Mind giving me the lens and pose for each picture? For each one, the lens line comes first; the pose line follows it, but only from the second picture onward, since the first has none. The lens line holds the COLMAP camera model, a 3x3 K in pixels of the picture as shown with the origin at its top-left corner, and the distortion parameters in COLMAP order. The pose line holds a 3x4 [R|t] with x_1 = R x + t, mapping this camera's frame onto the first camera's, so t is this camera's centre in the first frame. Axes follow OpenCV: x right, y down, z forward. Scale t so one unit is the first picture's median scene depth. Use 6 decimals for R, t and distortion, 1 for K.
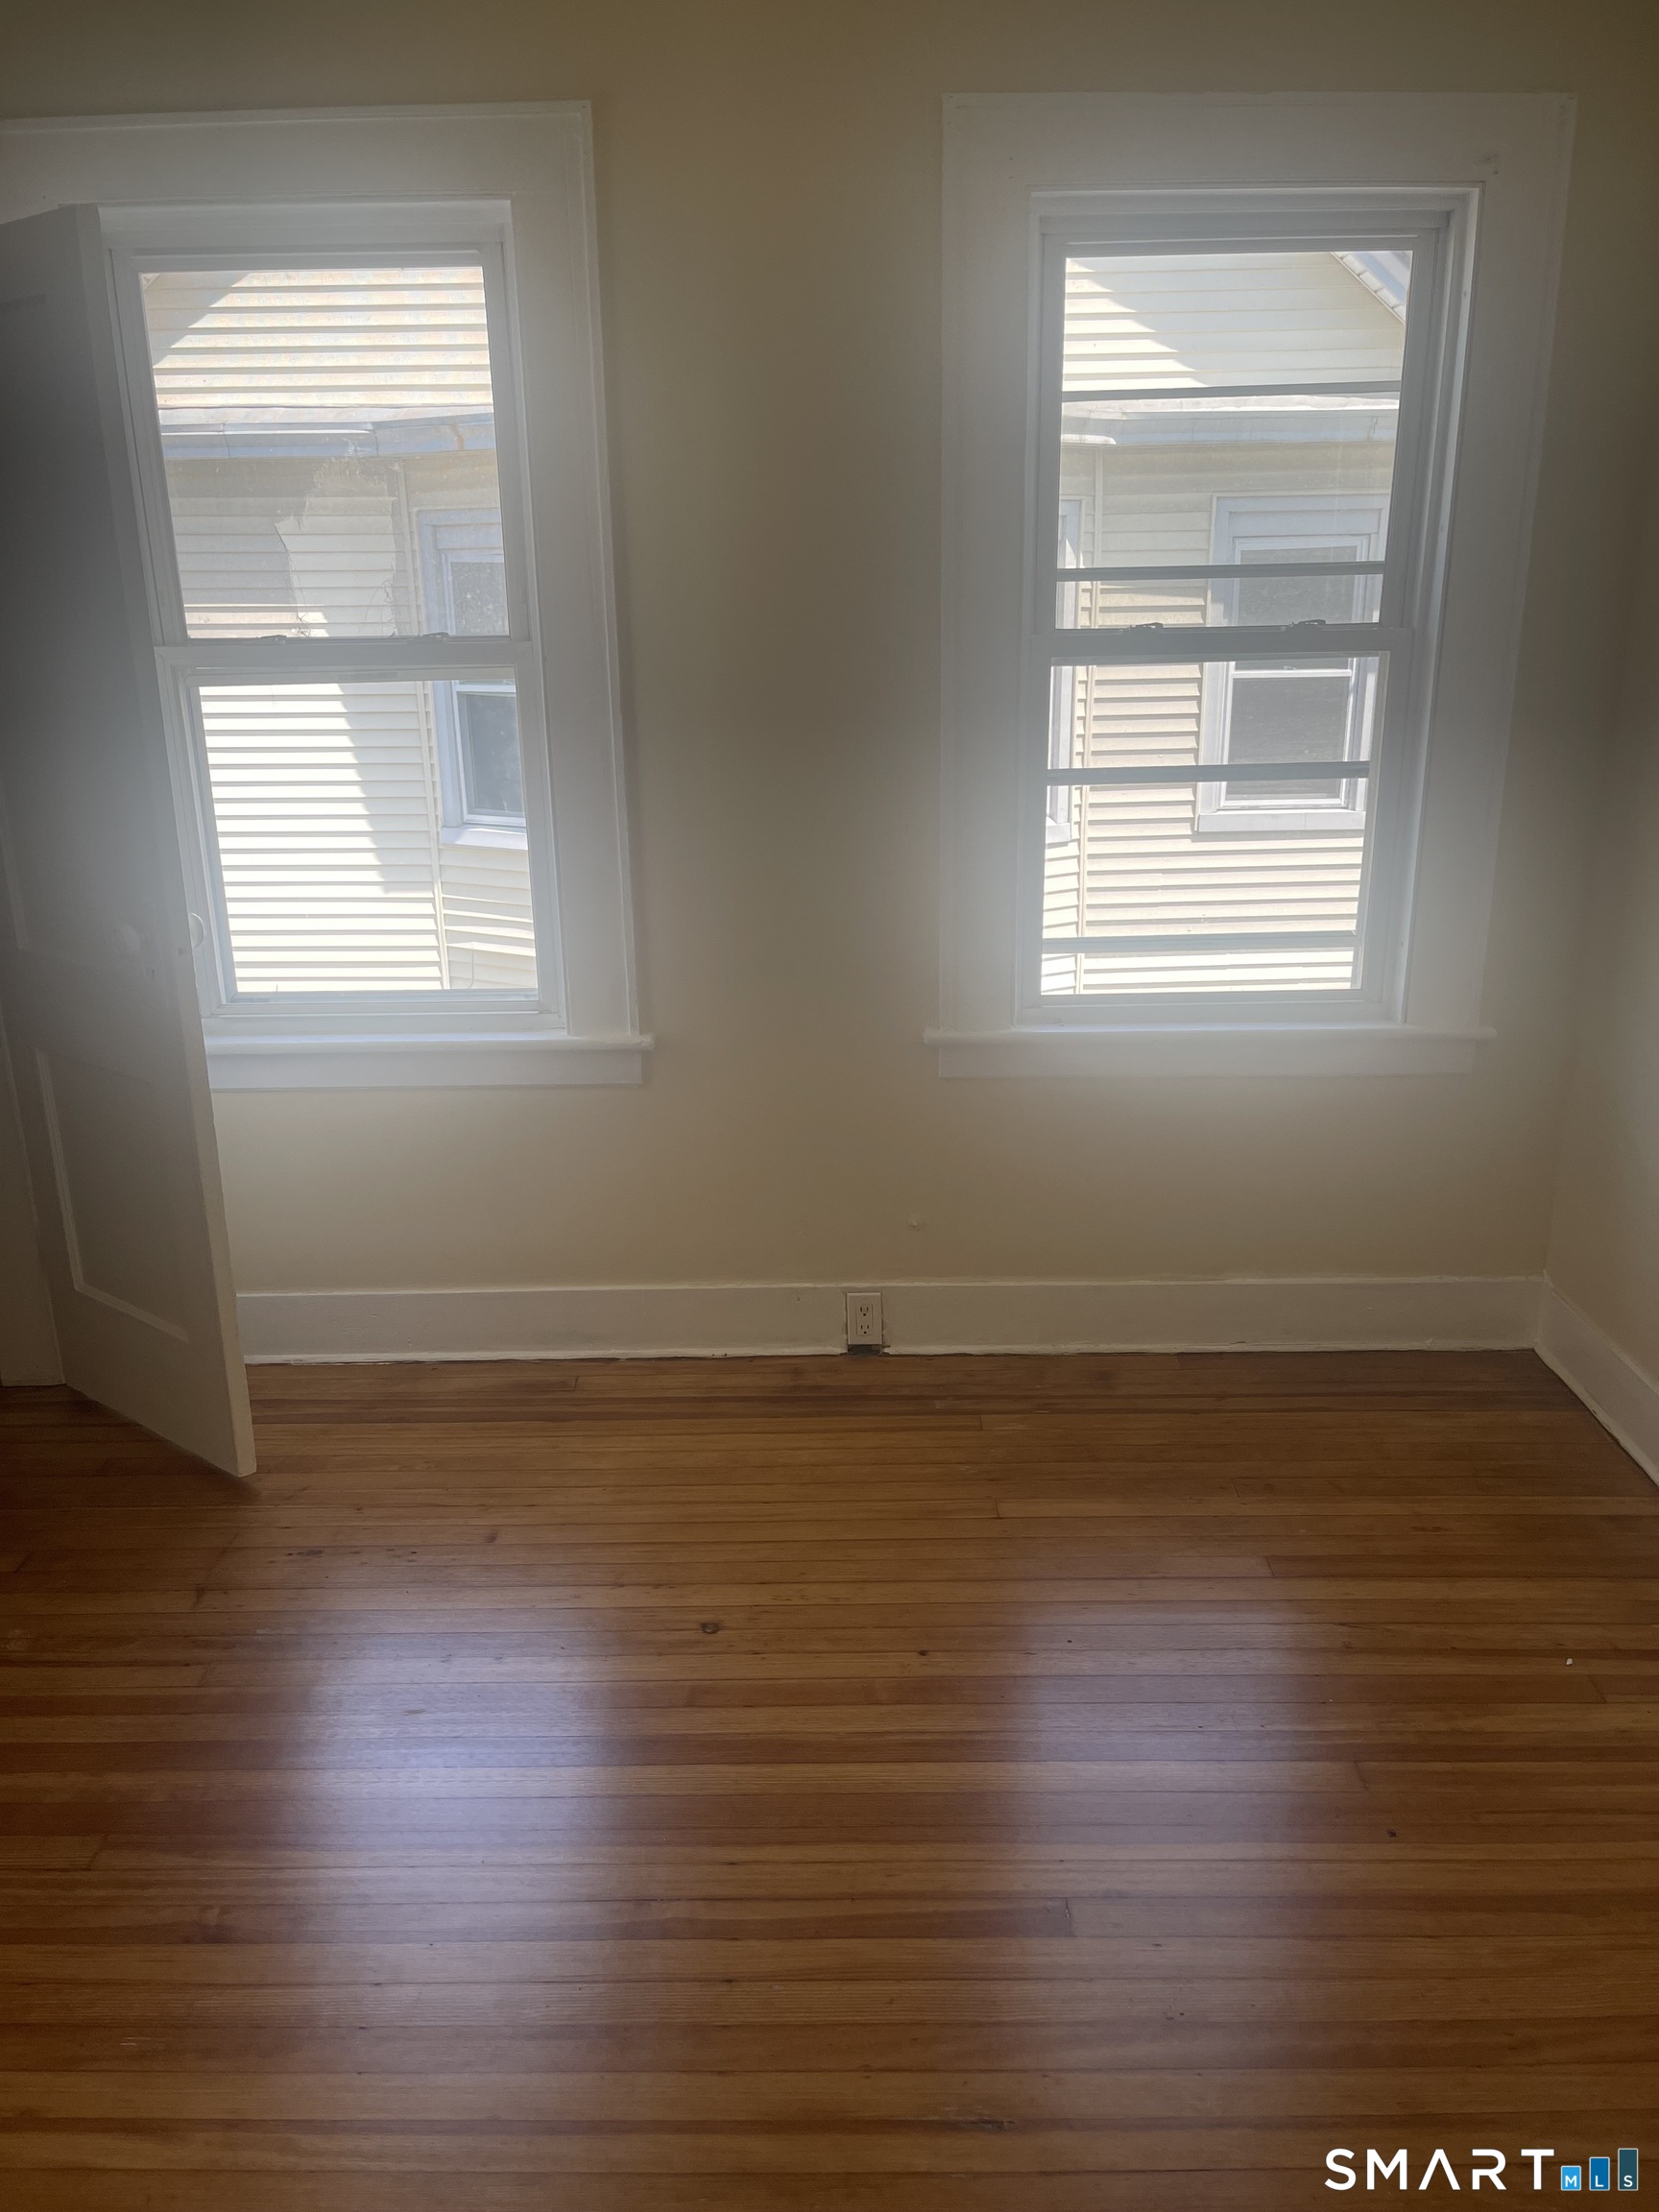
lens RADIAL K [[1667.2, 0, 832.1], [0, 1667.2, 1110.5], [0, 0, 1]] dist [0.066681, -0.090646]
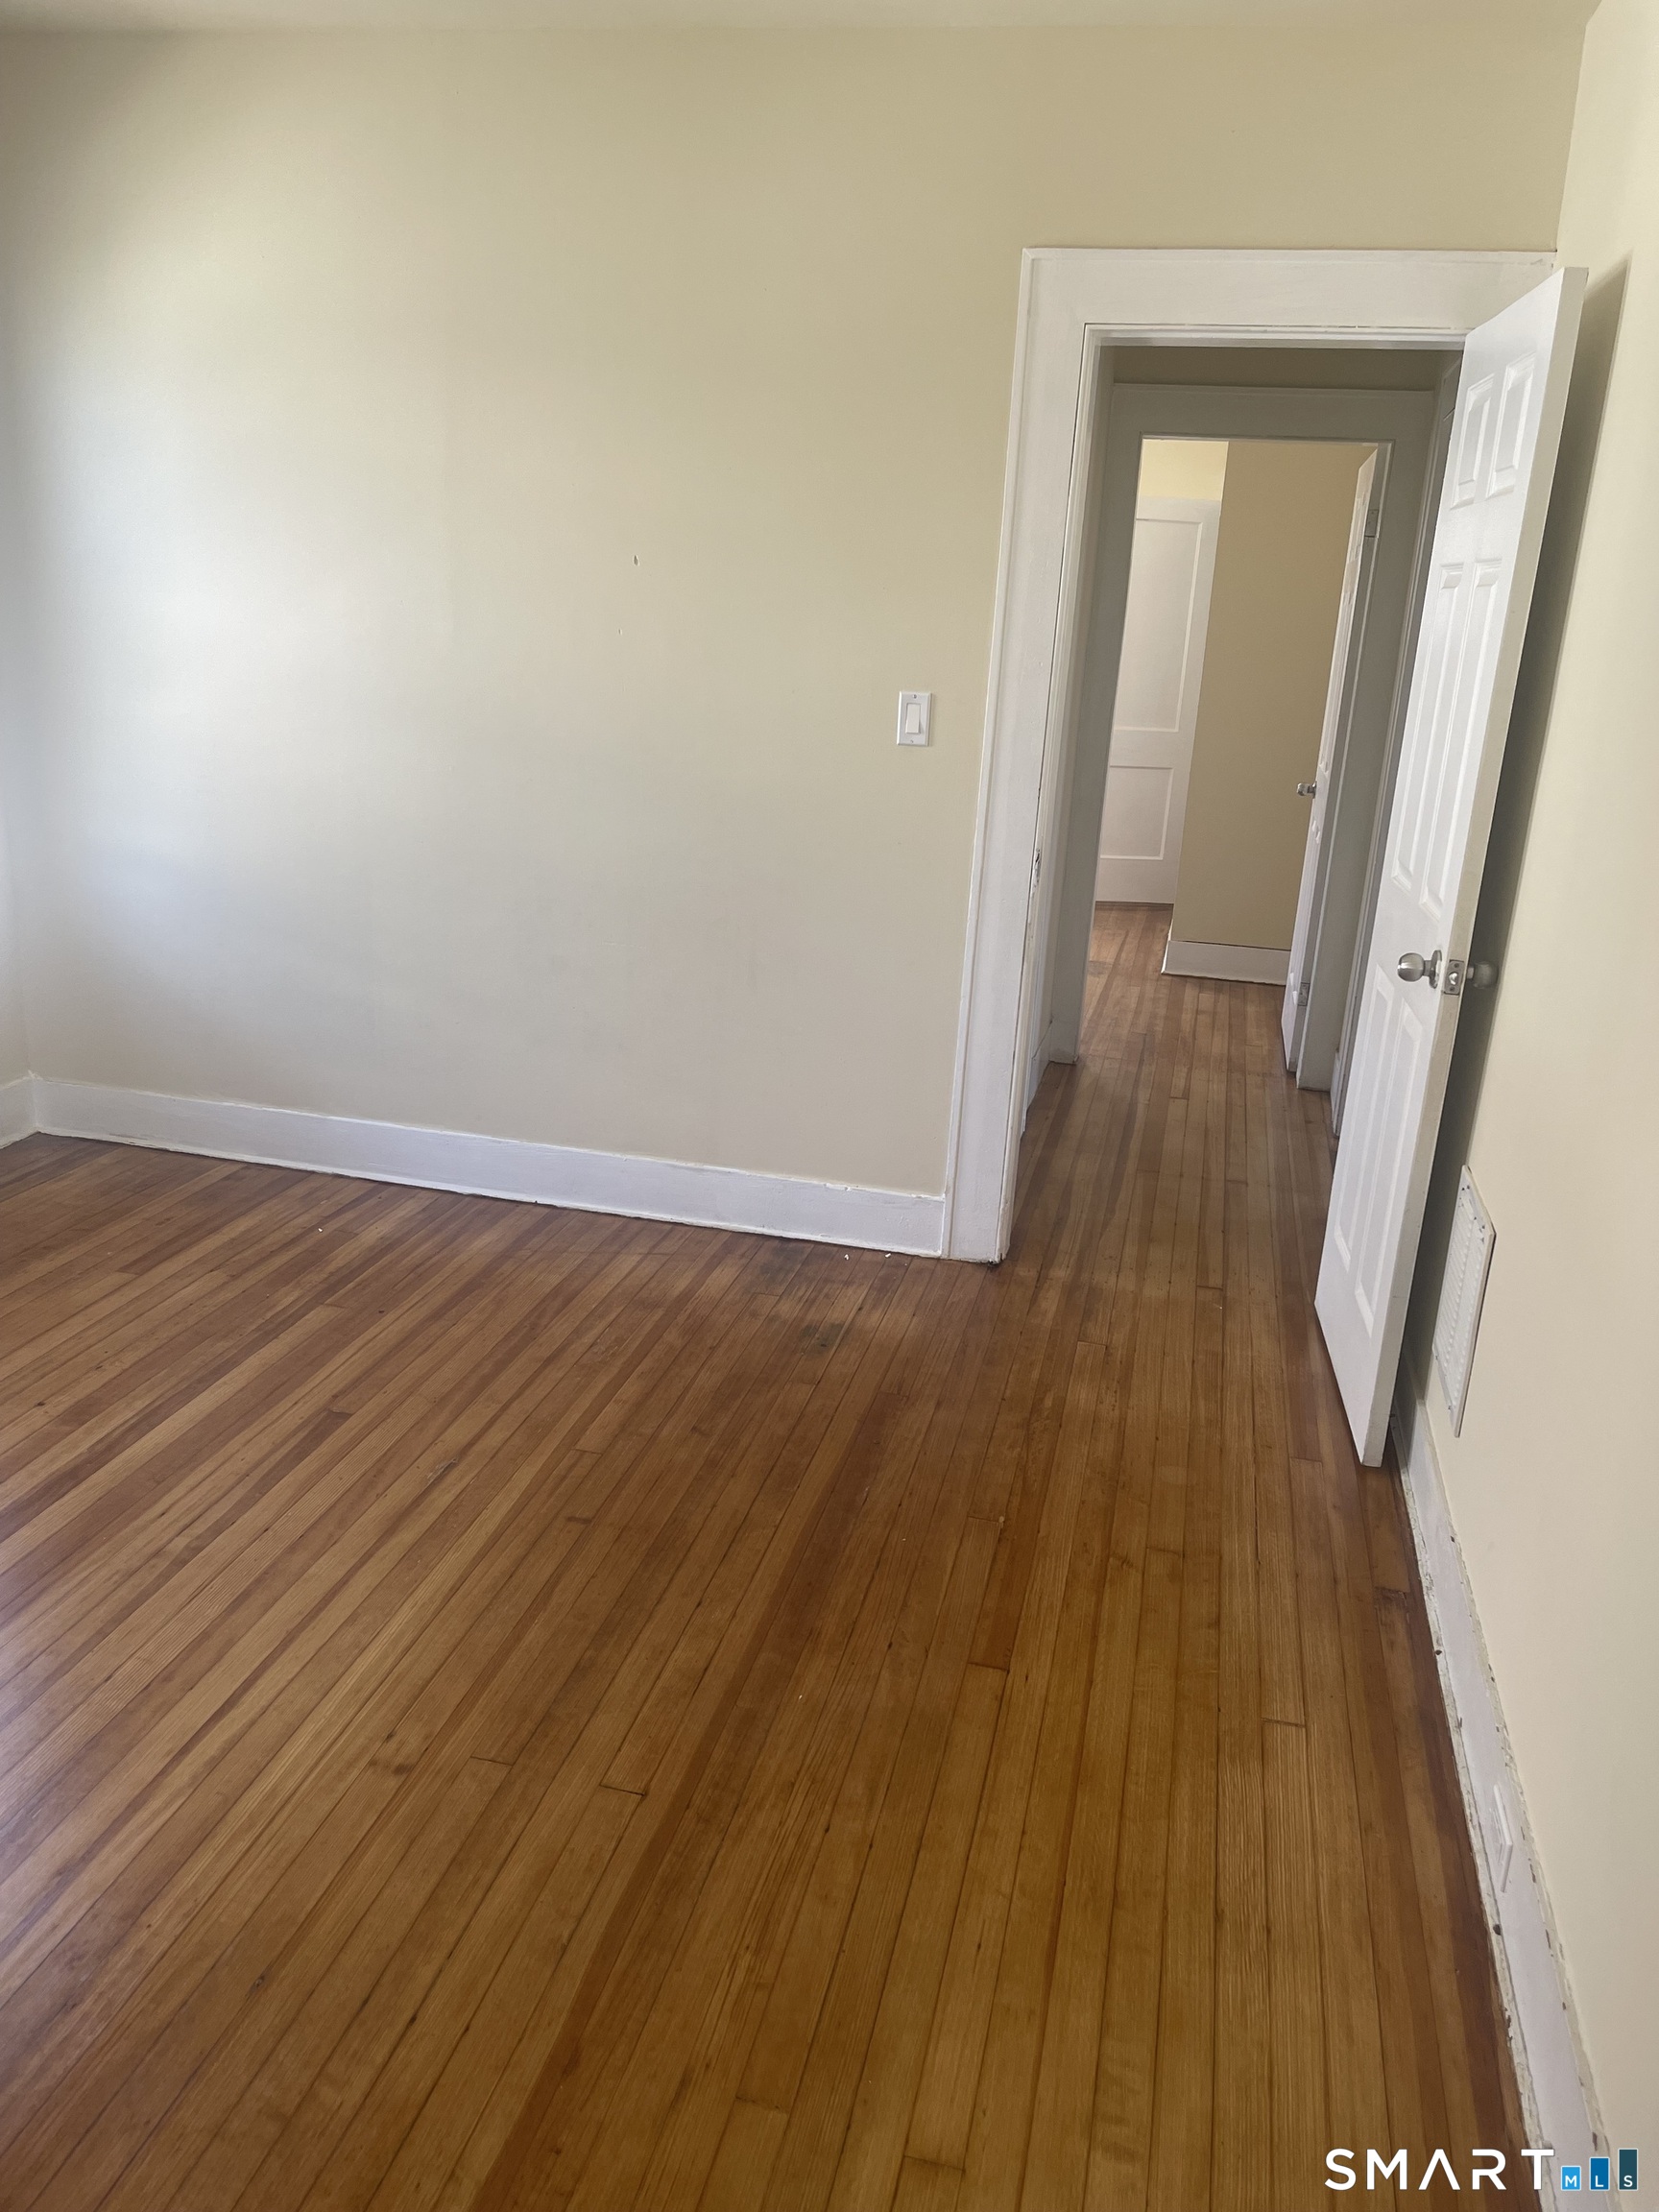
lens RADIAL K [[1667.2, 0, 838.0], [0, 1667.2, 1110.9], [0, 0, 1]] dist [0.066681, -0.090646]
pose [[0.223560, -0.266587, 0.937525, -0.892604], [0.250104, 0.945354, 0.209175, 0.012118], [-0.942056, 0.187716, 0.278018, 0.077967]]
